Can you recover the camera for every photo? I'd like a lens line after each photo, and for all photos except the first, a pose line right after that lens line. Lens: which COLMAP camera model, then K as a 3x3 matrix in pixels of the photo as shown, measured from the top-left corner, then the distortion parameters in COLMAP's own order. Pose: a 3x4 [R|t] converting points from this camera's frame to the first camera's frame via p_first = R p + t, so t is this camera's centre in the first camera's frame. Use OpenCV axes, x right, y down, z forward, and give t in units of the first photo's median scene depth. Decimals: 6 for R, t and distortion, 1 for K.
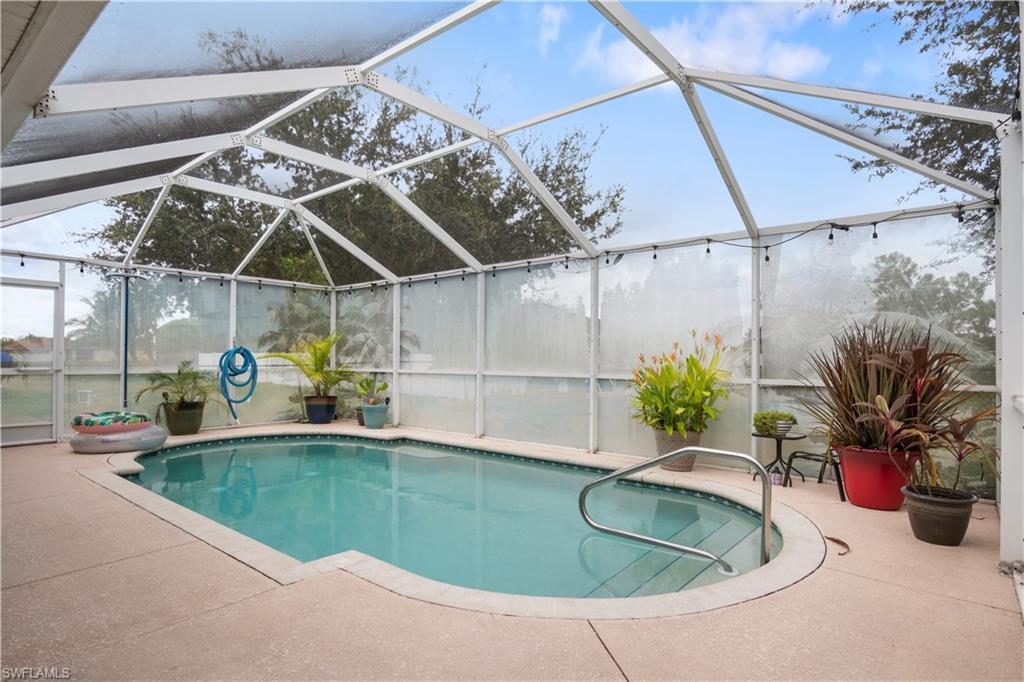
lens RADIAL K [[551.1, 0, 518.0], [0, 551.1, 351.5], [0, 0, 1]] dist [-0.023320, 0.003951]
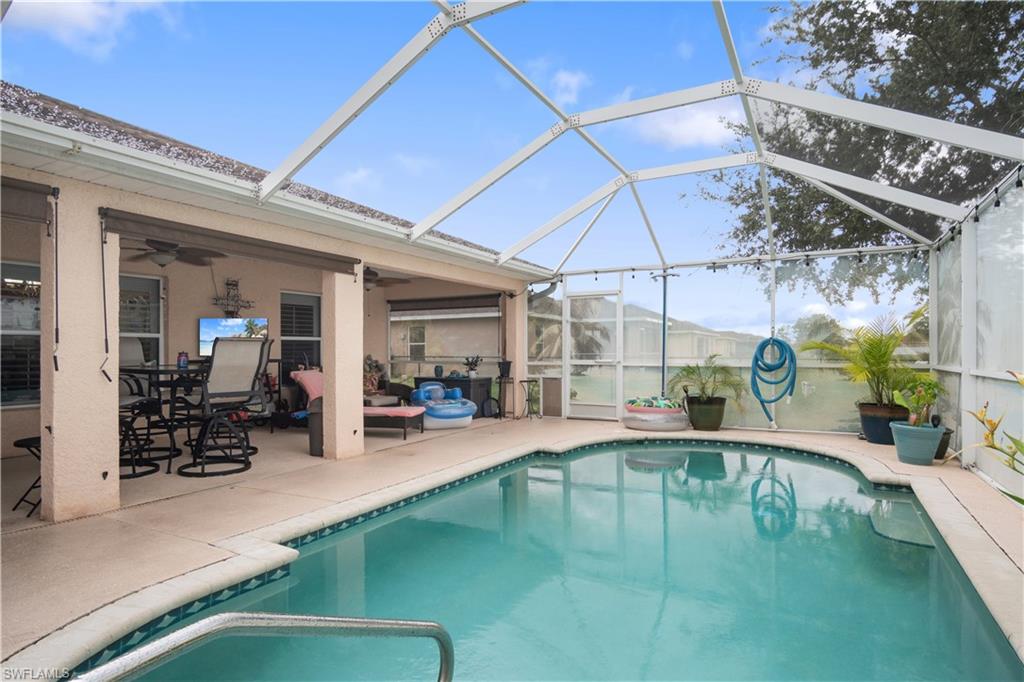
lens RADIAL K [[551.1, 0, 512.0], [0, 551.1, 347.7], [0, 0, 1]] dist [-0.023320, 0.003951]
pose [[0.173440, -0.009690, -0.984797, 0.273902], [0.017297, 0.999827, -0.006792, 0.005789], [0.984692, -0.015856, 0.173578, 0.458231]]
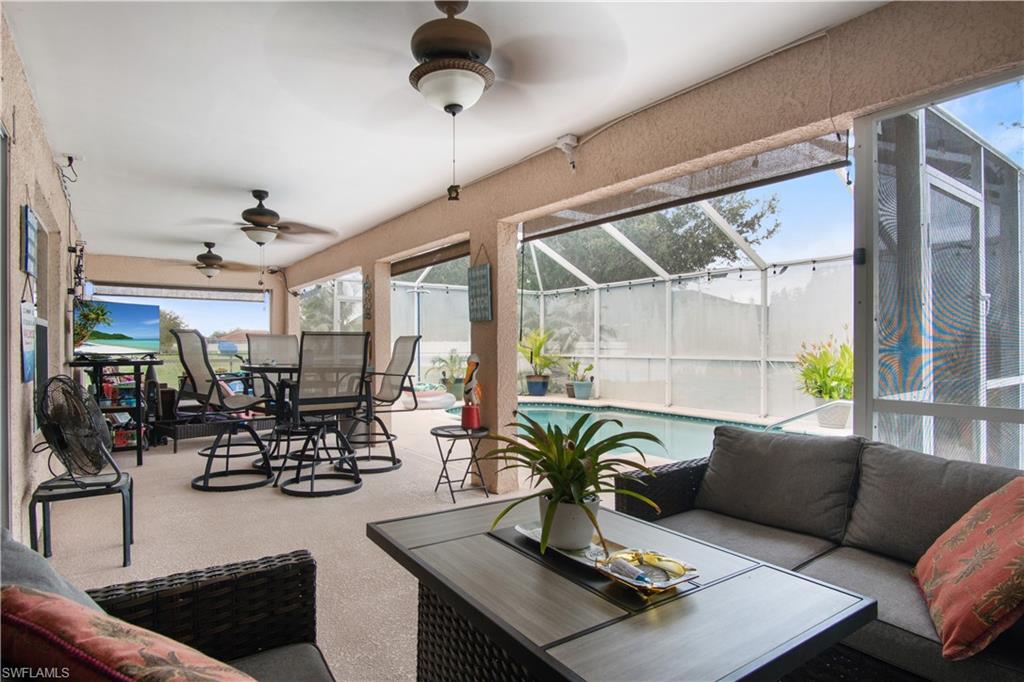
lens RADIAL K [[551.1, 0, 519.7], [0, 551.1, 345.4], [0, 0, 1]] dist [-0.023320, 0.003951]
pose [[0.969887, -0.008151, -0.243419, -0.086312], [0.011960, 0.999828, 0.014173, -0.011012], [0.243261, -0.016657, 0.969818, -0.329109]]
